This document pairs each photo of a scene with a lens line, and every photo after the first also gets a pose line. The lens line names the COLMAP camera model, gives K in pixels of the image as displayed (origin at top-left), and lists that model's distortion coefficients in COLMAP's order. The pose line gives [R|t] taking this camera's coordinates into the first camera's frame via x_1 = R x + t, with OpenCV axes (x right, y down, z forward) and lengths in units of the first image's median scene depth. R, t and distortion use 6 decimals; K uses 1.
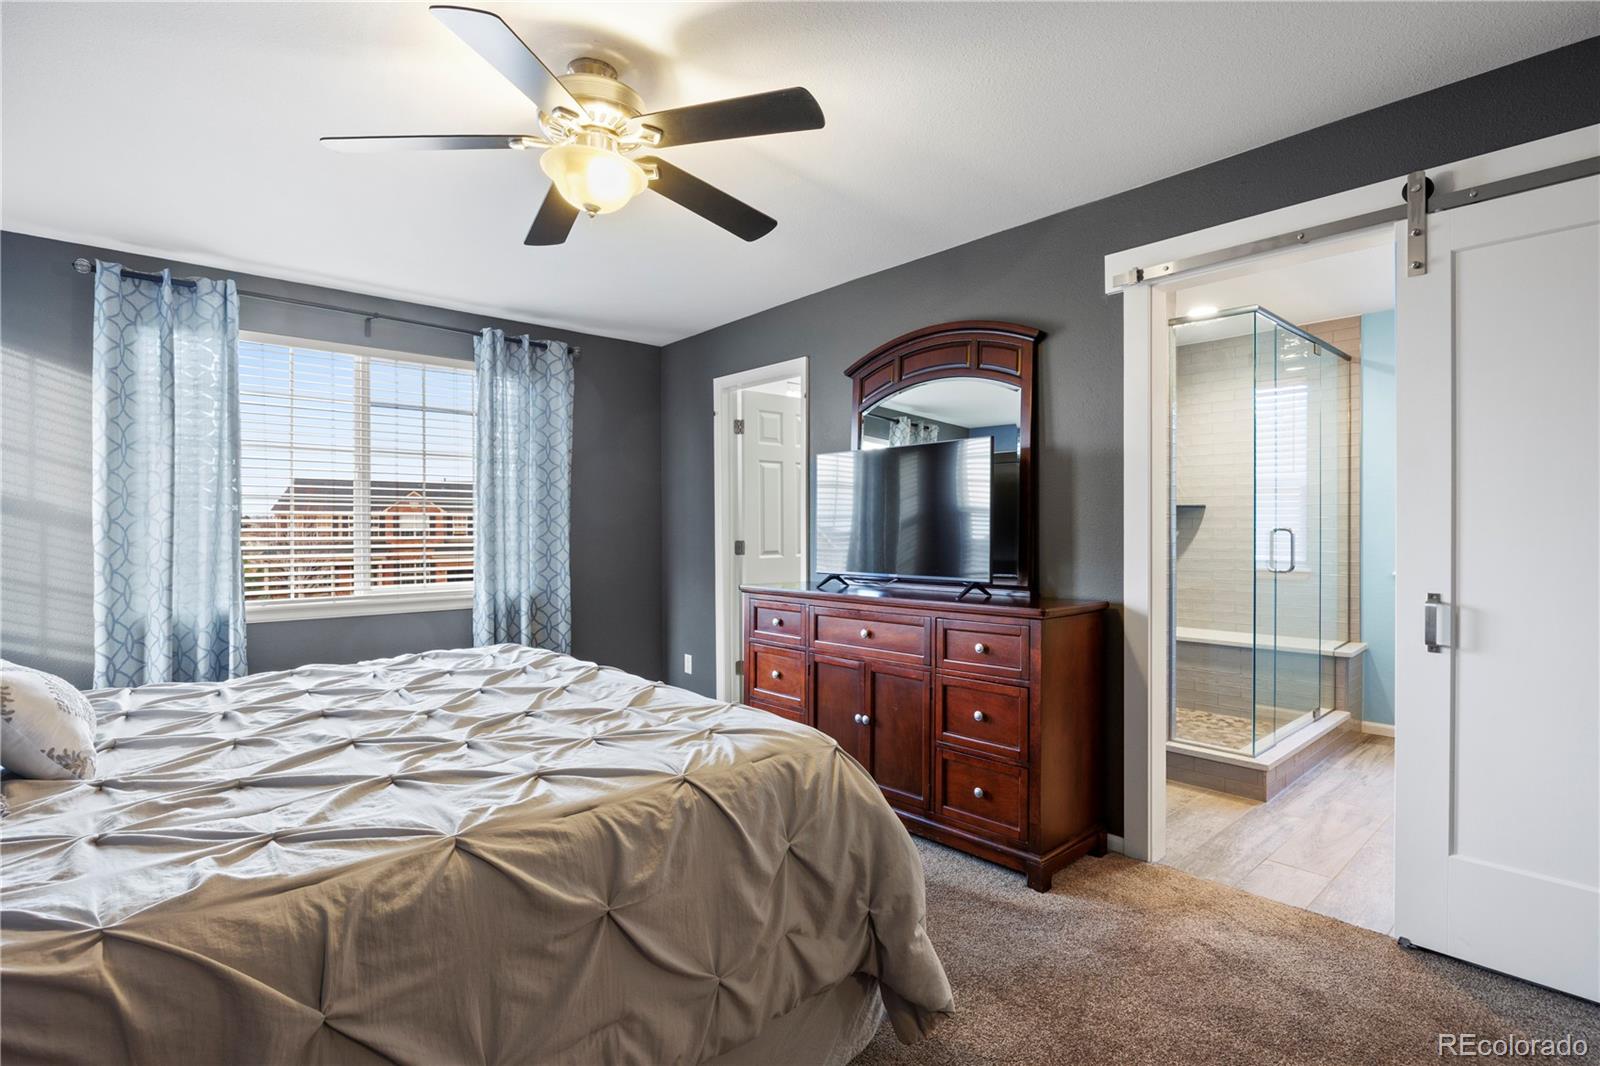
lens RADIAL K [[782.4, 0, 795.2], [0, 782.4, 535.4], [0, 0, 1]] dist [-0.013821, -0.000575]
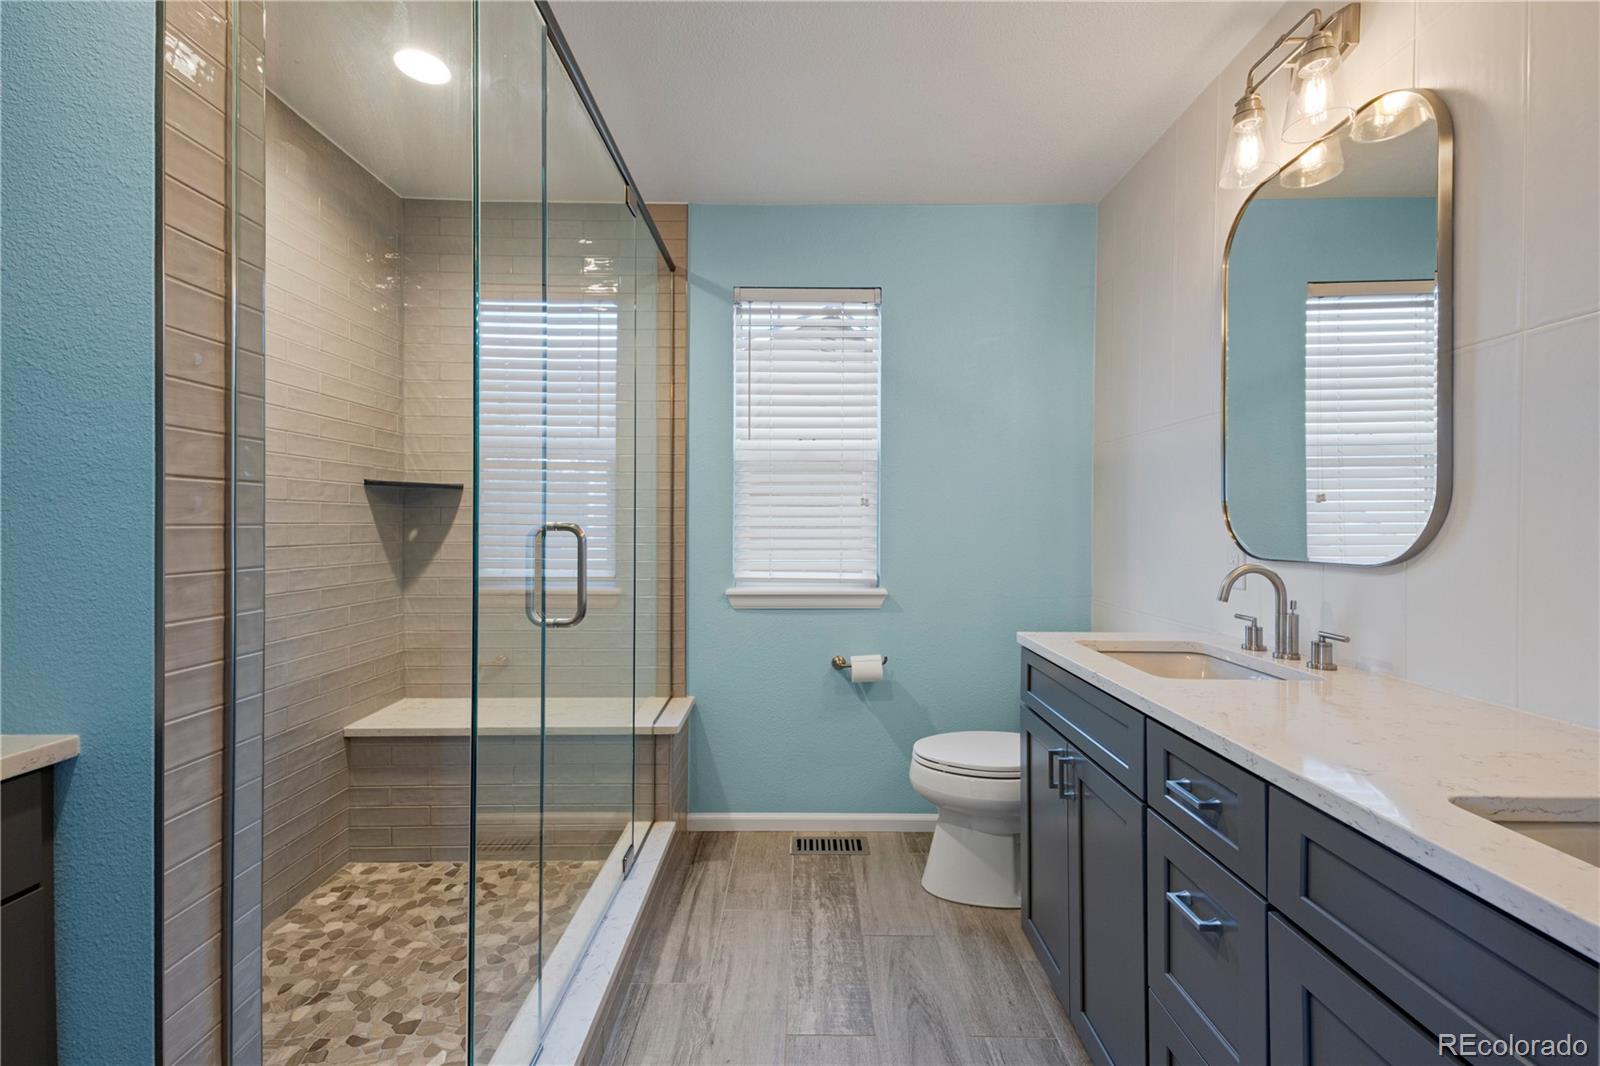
lens RADIAL K [[698.5, 0, 819.7], [0, 698.5, 528.2], [0, 0, 1]] dist [-0.015461, -0.001712]
pose [[0.656117, 0.002093, 0.754656, 0.350545], [-0.001308, 0.999998, -0.001636, -0.006606], [-0.754658, 0.000086, 0.656119, 0.519437]]
